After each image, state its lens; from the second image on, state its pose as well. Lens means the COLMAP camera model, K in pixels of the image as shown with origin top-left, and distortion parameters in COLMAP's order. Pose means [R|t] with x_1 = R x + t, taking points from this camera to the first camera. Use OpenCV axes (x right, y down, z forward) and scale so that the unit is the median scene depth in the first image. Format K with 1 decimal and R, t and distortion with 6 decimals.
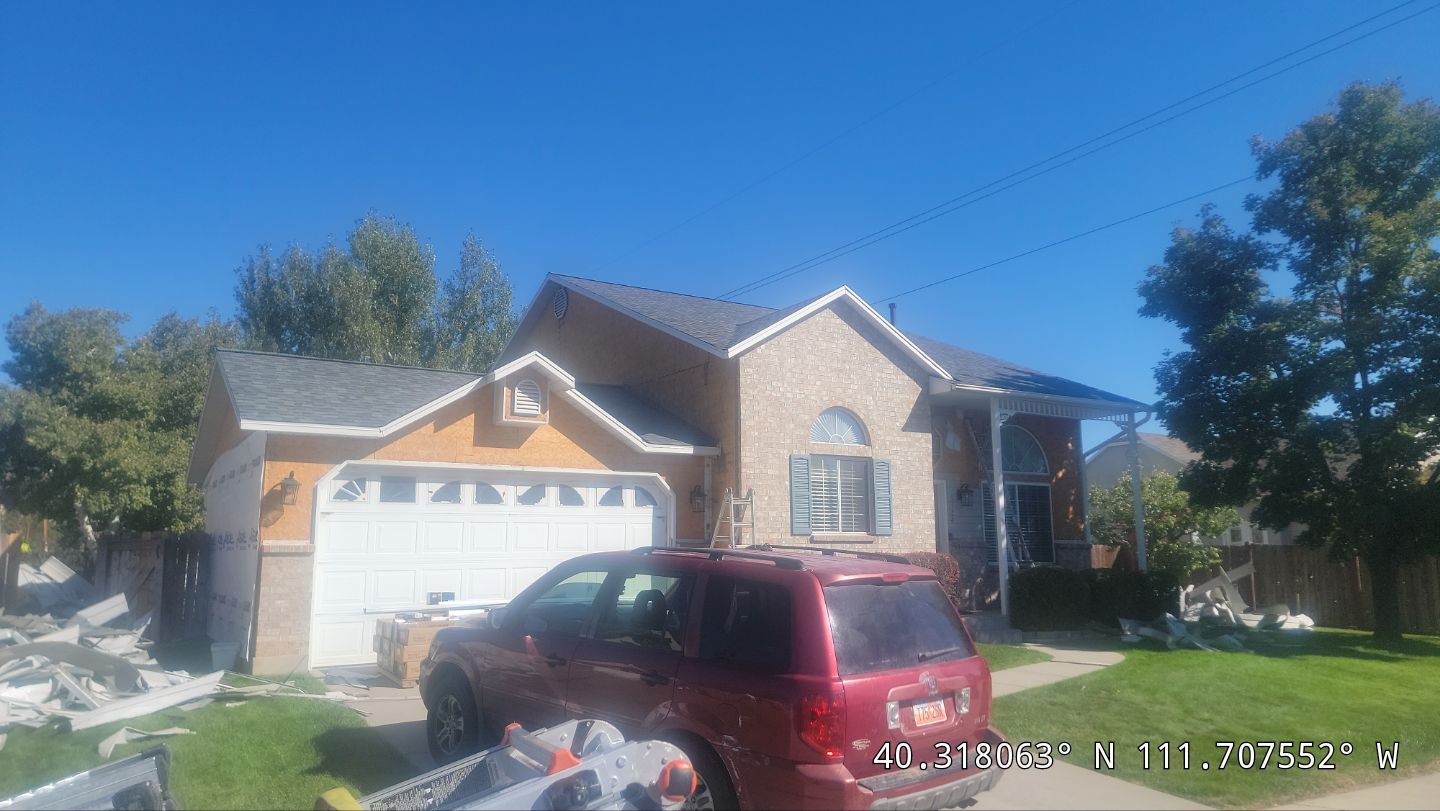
lens RADIAL K [[1051.4, 0, 722.6], [0, 1051.4, 409.4], [0, 0, 1]] dist [0.092139, -0.087466]
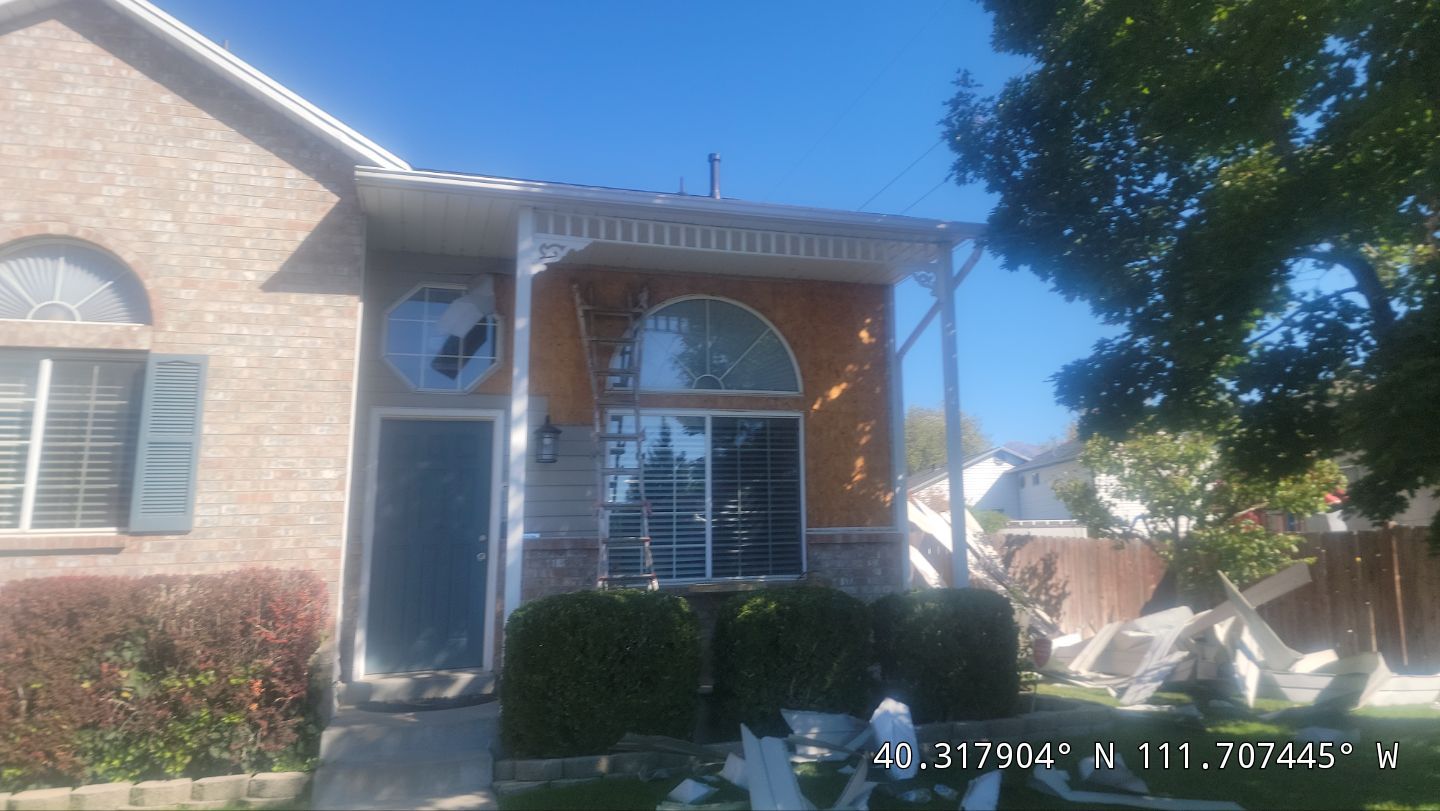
lens RADIAL K [[1051.4, 0, 722.6], [0, 1051.4, 409.4], [0, 0, 1]] dist [0.092139, -0.087466]
pose [[0.970532, -0.064710, -0.232122, 0.536025], [0.061462, 0.997884, -0.021209, 0.106795], [0.233003, 0.006317, 0.972456, 0.729870]]
